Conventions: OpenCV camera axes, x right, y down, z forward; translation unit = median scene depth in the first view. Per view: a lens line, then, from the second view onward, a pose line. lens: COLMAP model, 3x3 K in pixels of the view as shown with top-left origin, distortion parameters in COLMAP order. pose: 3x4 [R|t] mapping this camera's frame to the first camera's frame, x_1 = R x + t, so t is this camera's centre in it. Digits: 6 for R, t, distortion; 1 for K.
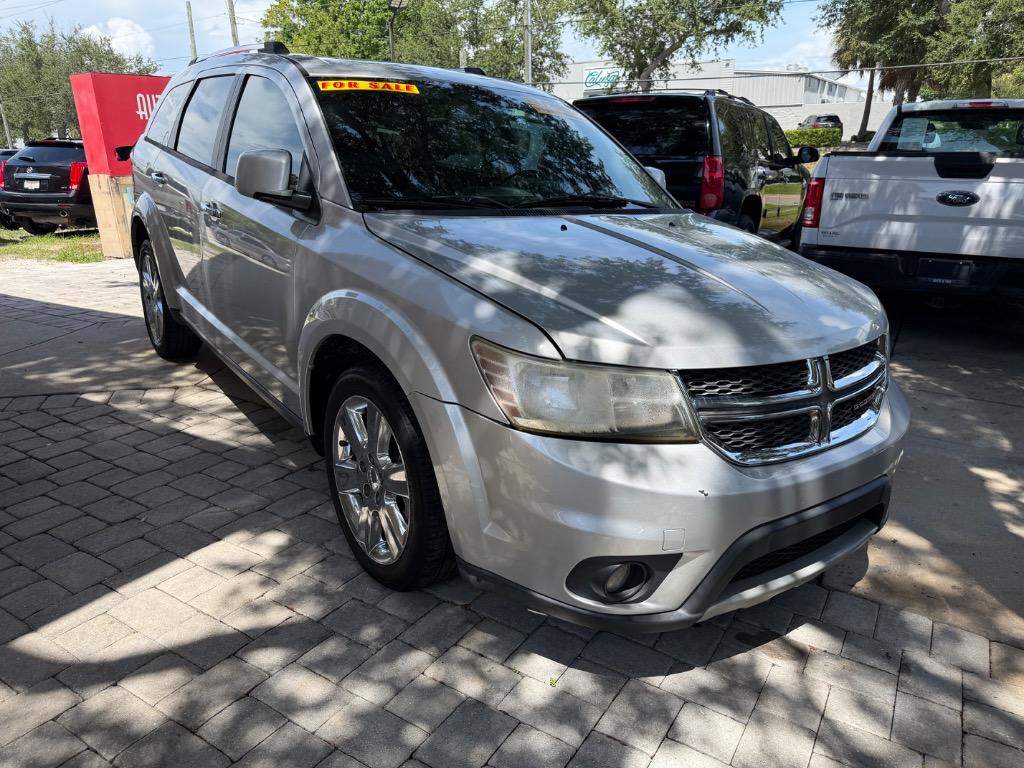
lens RADIAL K [[729.8, 0, 509.4], [0, 729.8, 386.2], [0, 0, 1]] dist [0.008349, -0.008636]
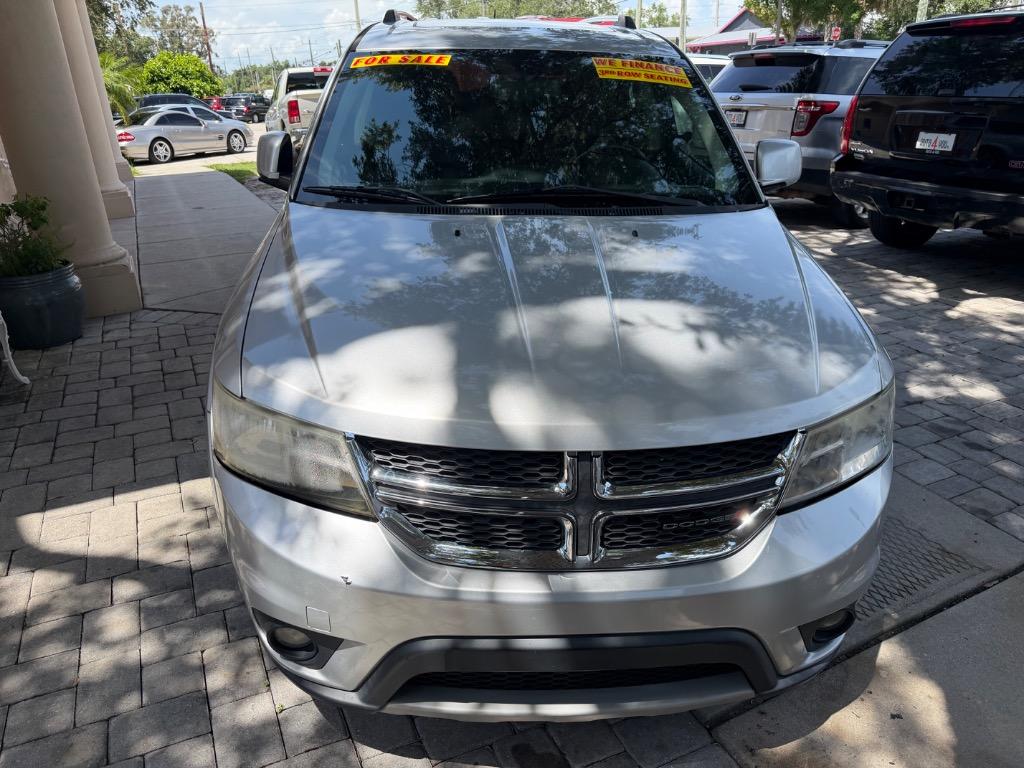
lens RADIAL K [[729.8, 0, 507.3], [0, 729.8, 383.4], [0, 0, 1]] dist [0.008349, -0.008636]
pose [[0.839513, 0.184917, -0.510905, 0.737886], [-0.136172, 0.981901, 0.131633, -0.197638], [0.526000, -0.040936, 0.849499, 0.336693]]
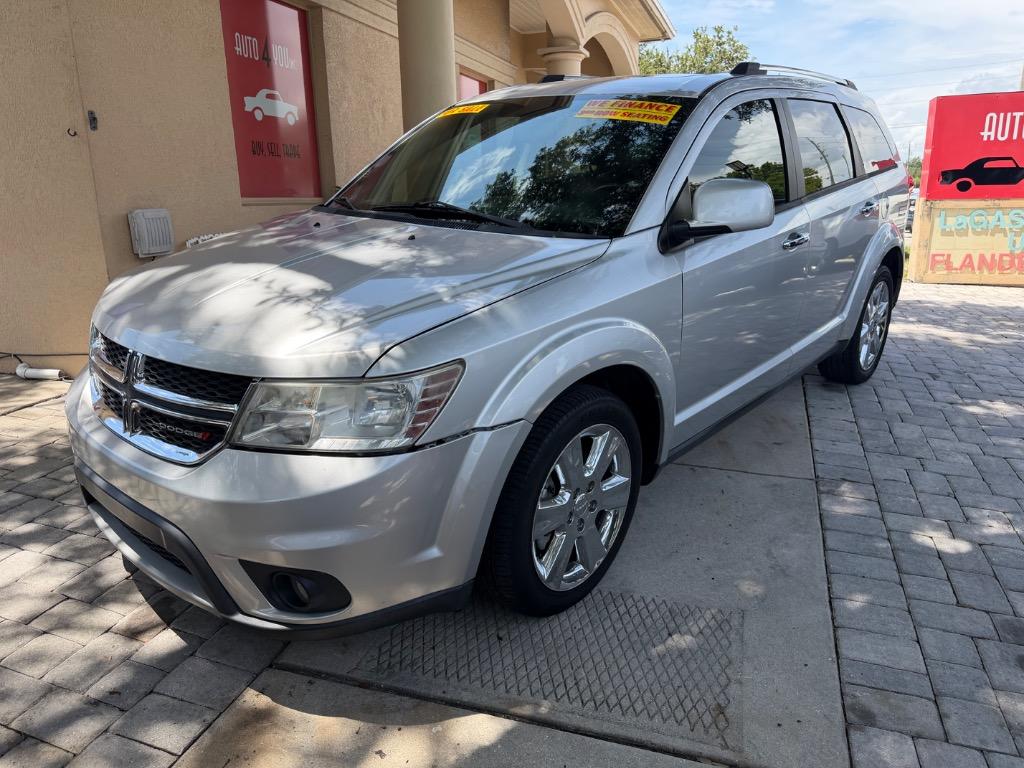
lens RADIAL K [[729.8, 0, 511.3], [0, 729.8, 381.0], [0, 0, 1]] dist [0.008349, -0.008636]
pose [[0.220636, 0.248179, -0.943253, 1.503827], [-0.289397, 0.940194, 0.179681, -0.334847], [0.931434, 0.233331, 0.279263, 1.196619]]
